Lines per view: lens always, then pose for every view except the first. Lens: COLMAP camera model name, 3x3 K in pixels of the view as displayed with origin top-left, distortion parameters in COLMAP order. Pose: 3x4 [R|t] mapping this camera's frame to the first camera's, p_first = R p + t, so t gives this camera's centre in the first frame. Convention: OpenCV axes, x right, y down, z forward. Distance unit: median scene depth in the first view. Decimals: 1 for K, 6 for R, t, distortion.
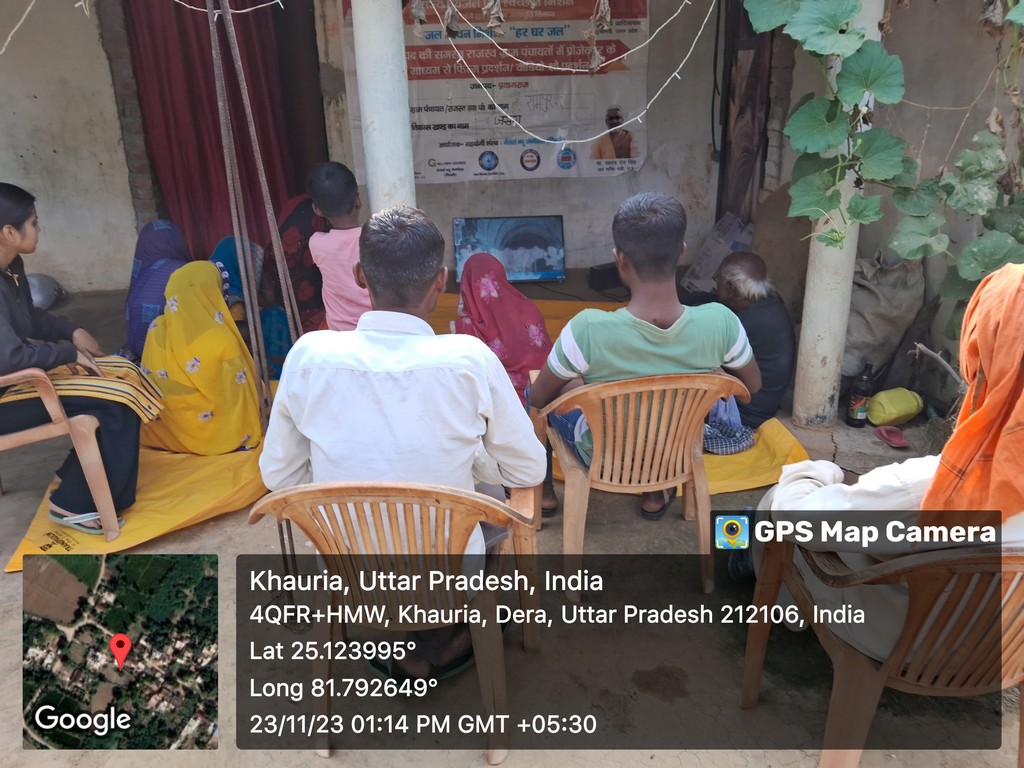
lens RADIAL K [[783.0, 0, 510.5], [0, 783.0, 344.1], [0, 0, 1]] dist [0.034266, 0.001247]
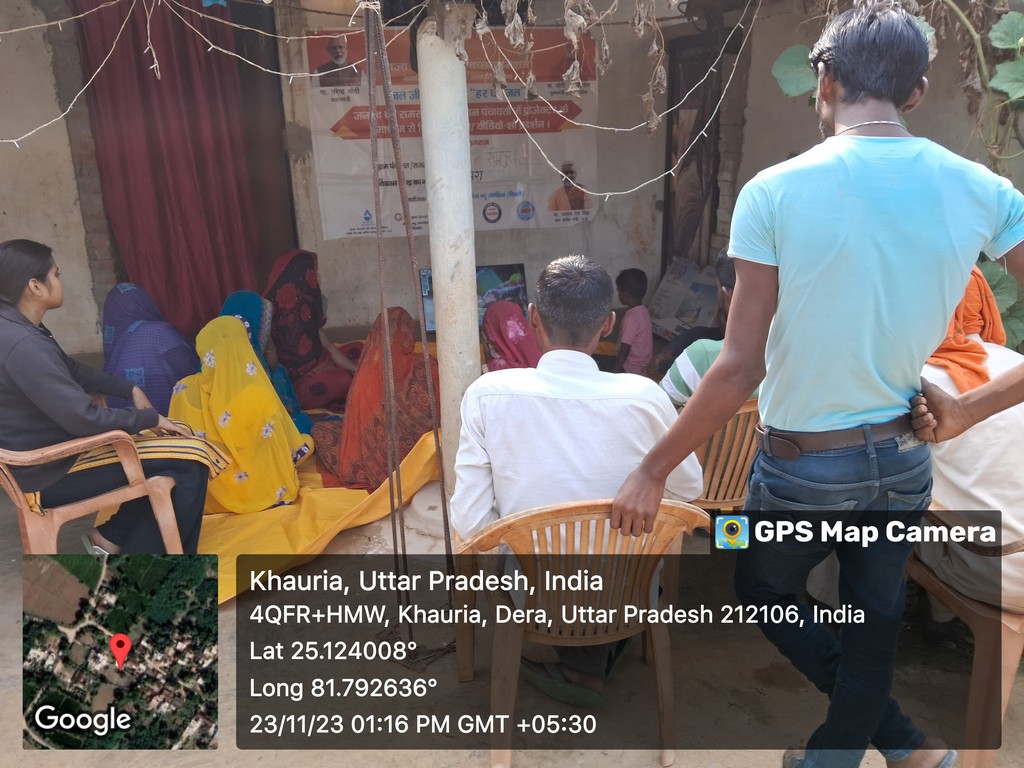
lens RADIAL K [[784.1, 0, 515.5], [0, 784.1, 329.1], [0, 0, 1]] dist [0.055554, -0.002247]
pose [[0.987253, -0.042666, 0.153334, -0.221171], [0.055476, 0.995229, -0.080259, 0.009838], [-0.149178, 0.087742, 0.984910, -0.039374]]
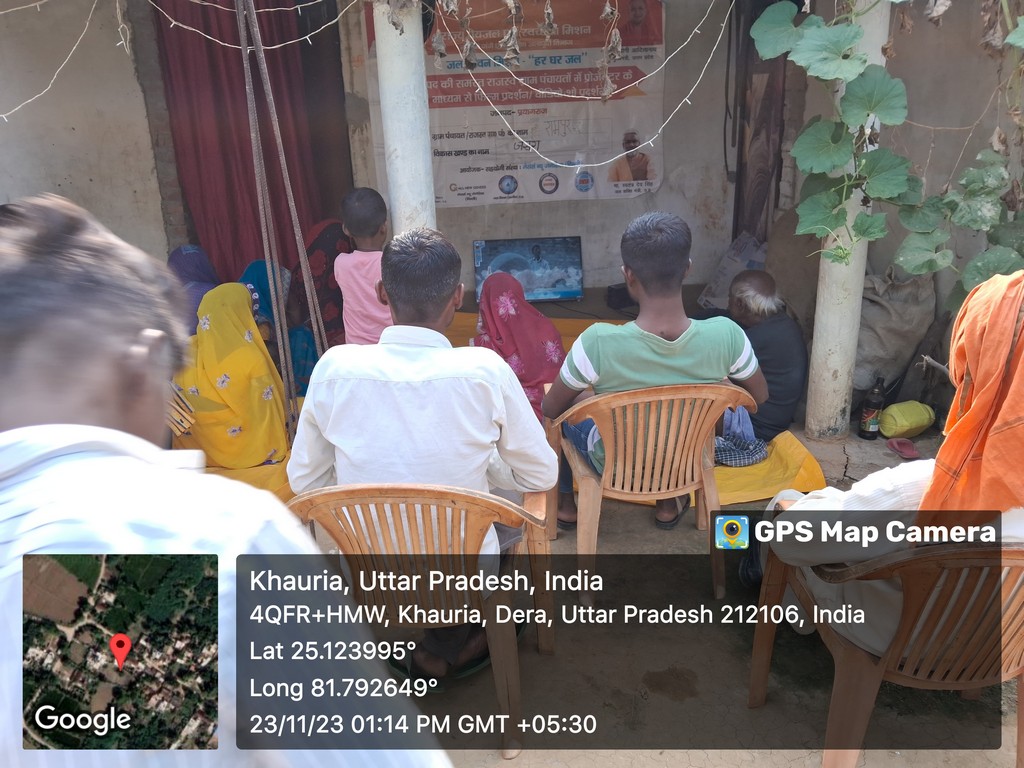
lens RADIAL K [[784.1, 0, 515.5], [0, 784.1, 329.1], [0, 0, 1]] dist [0.055554, -0.002247]
pose [[0.999690, -0.007437, -0.023779, 0.008949], [0.006298, 0.998846, -0.047609, 0.008688], [0.024105, 0.047444, 0.998583, -0.036540]]
